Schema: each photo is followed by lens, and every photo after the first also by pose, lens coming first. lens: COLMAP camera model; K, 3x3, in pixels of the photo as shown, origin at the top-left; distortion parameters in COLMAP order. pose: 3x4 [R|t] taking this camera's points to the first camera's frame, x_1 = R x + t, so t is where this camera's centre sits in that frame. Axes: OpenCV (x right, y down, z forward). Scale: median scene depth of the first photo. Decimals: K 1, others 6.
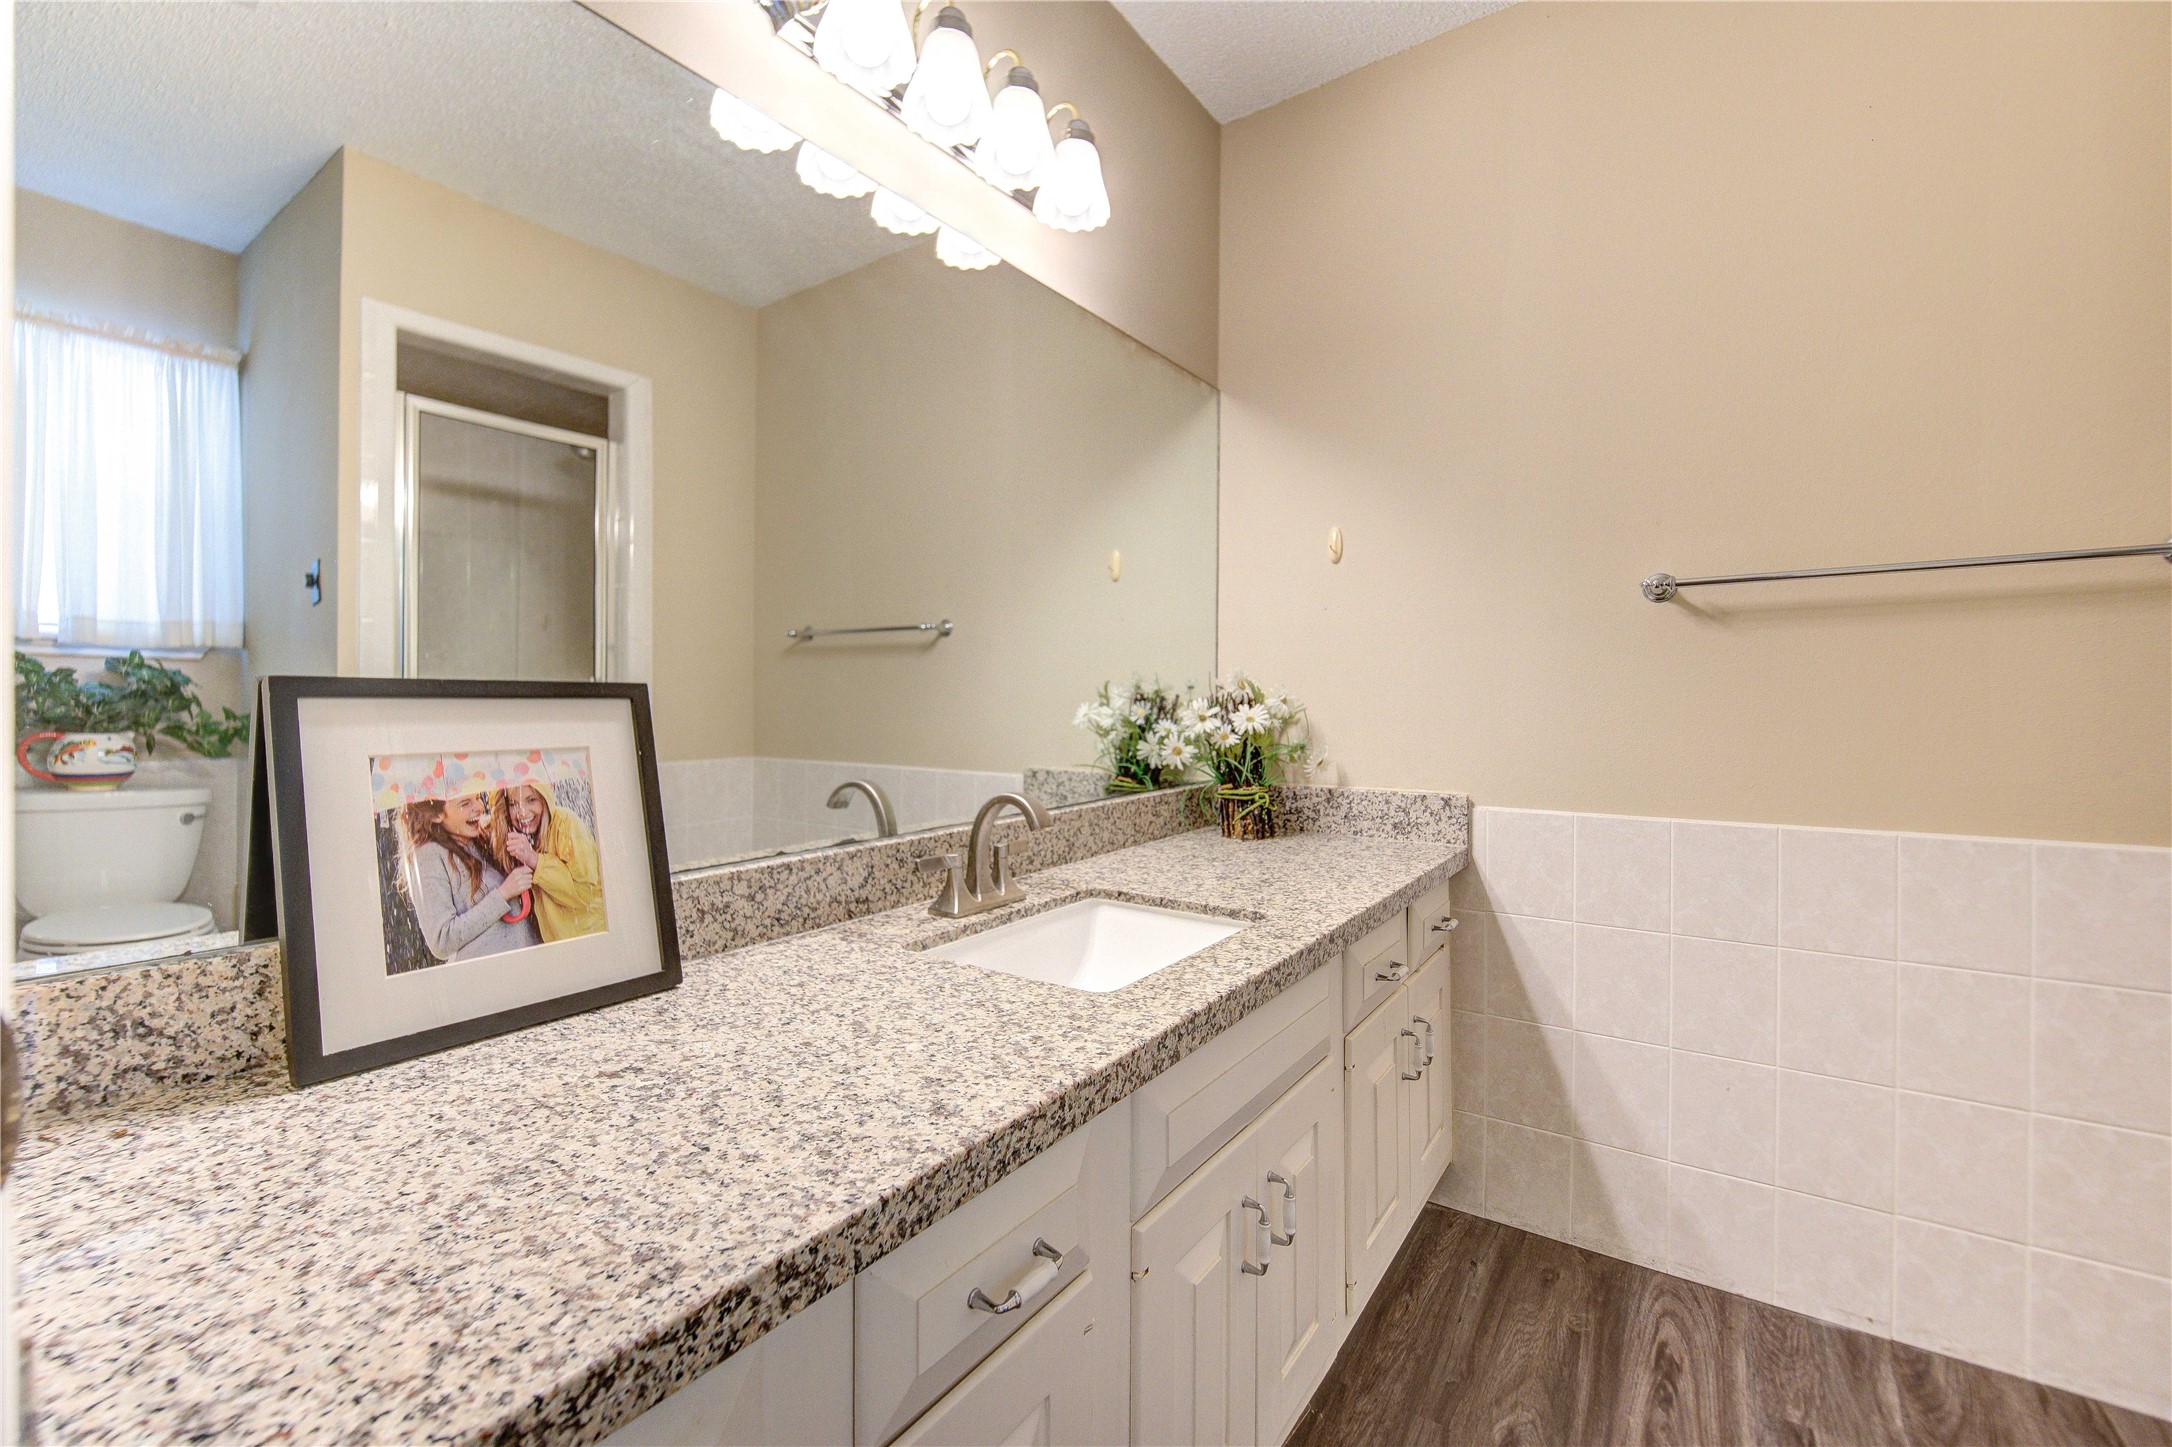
lens RADIAL K [[897.4, 0, 1076.1], [0, 897.4, 707.0], [0, 0, 1]] dist [-0.005216, -0.001212]
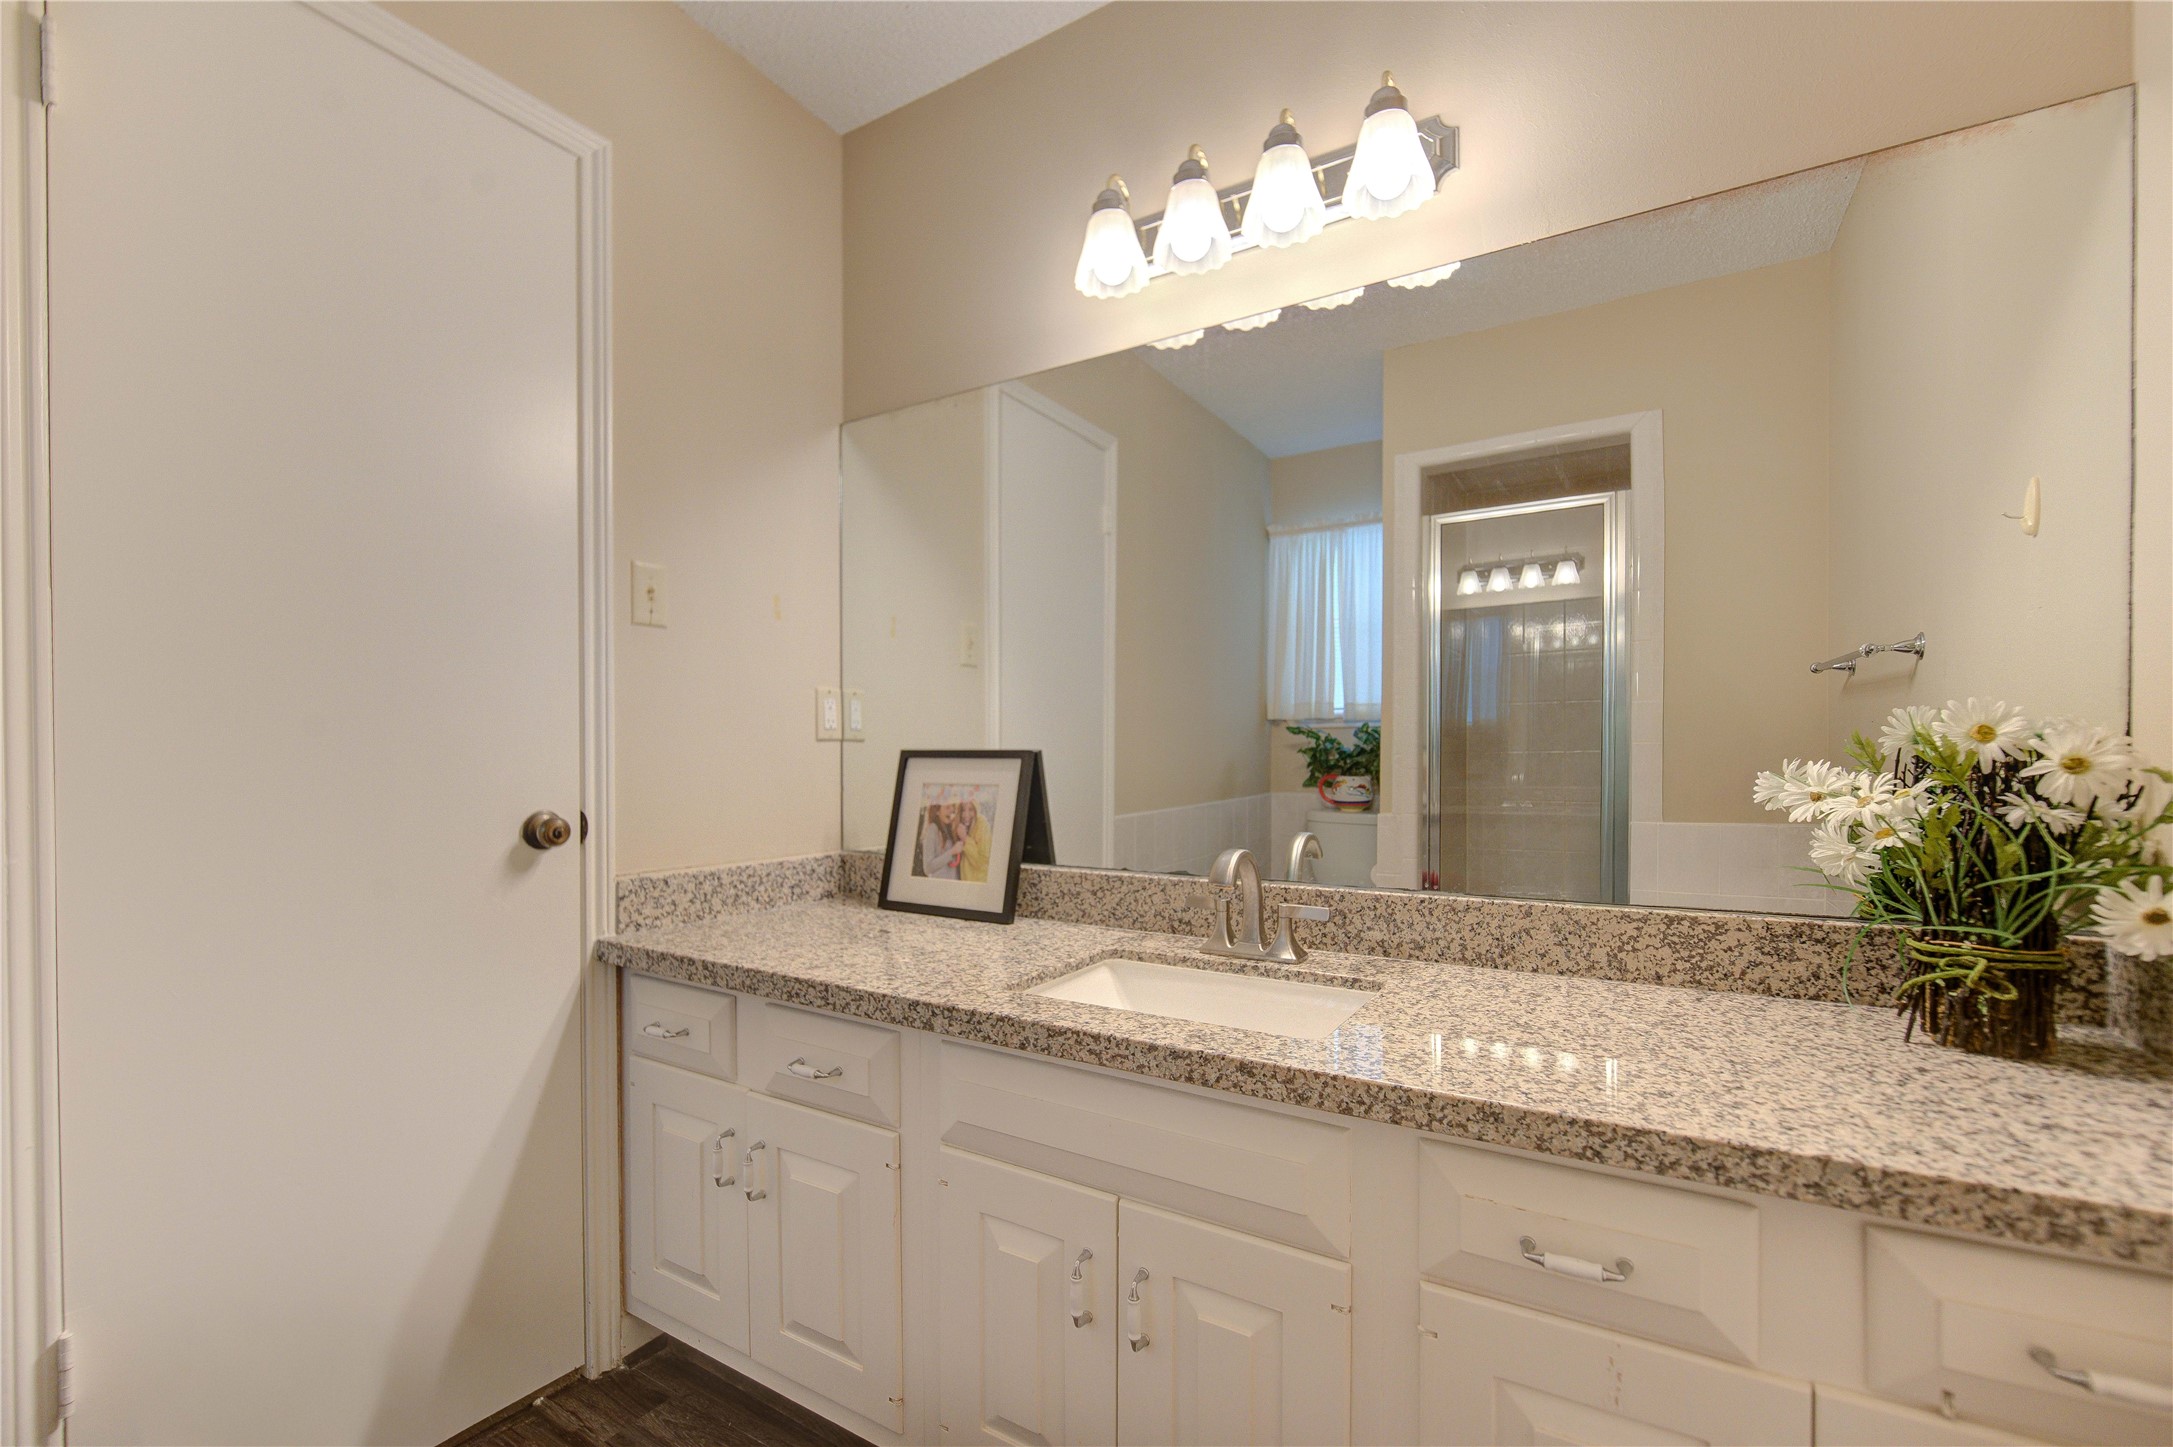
lens RADIAL K [[946.2, 0, 1076.3], [0, 946.2, 759.5], [0, 0, 1]] dist [0.001196, -0.000013]
pose [[0.069310, 0.007386, -0.997568, 1.551279], [-0.006880, 0.999952, 0.006925, -0.024615], [0.997571, 0.006384, 0.069358, 1.117933]]
